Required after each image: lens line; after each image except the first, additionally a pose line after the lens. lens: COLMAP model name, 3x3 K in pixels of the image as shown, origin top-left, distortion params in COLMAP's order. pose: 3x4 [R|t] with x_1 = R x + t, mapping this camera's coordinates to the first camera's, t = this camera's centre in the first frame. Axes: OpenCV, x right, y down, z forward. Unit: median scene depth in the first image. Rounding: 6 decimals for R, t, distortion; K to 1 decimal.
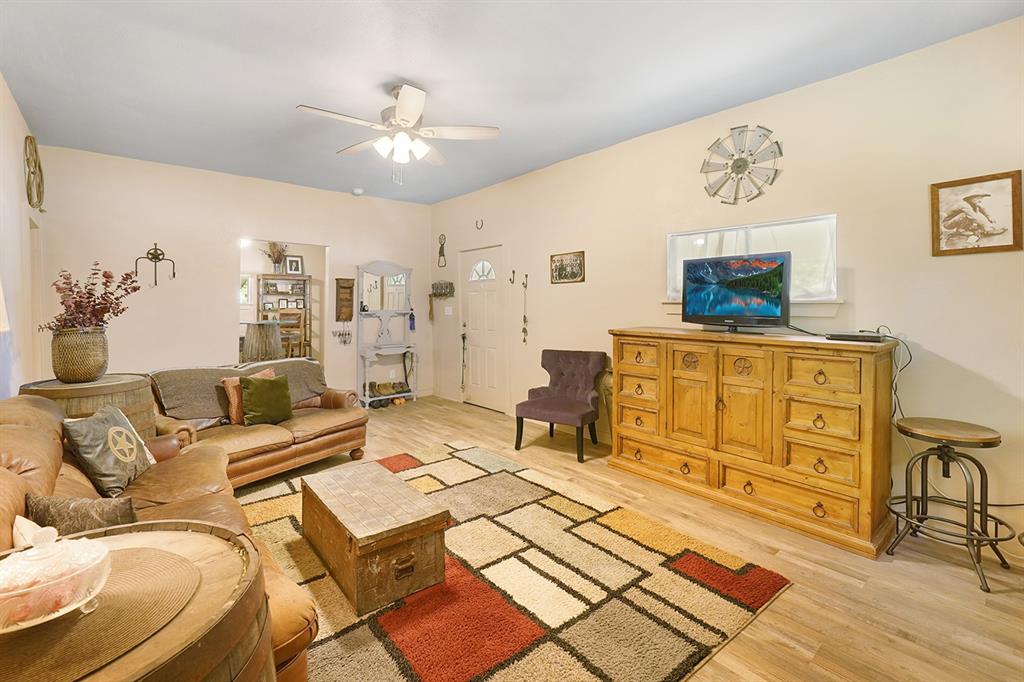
lens RADIAL K [[455.7, 0, 524.4], [0, 455.7, 302.9], [0, 0, 1]] dist [0.004265, 0.001930]
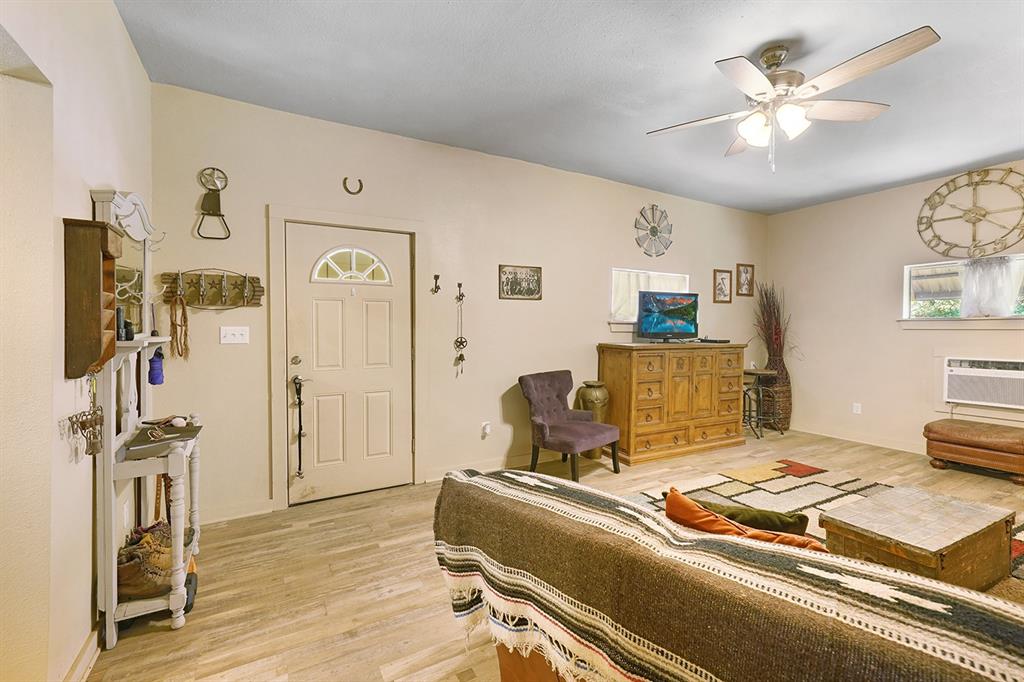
lens RADIAL K [[421.9, 0, 511.8], [0, 421.9, 332.4], [0, 0, 1]] dist [0.001185, -0.000064]
pose [[0.229593, -0.012278, 0.973209, -1.084618], [-0.005982, 0.999884, 0.014025, 0.014426], [-0.973268, -0.009042, 0.229493, 1.252002]]
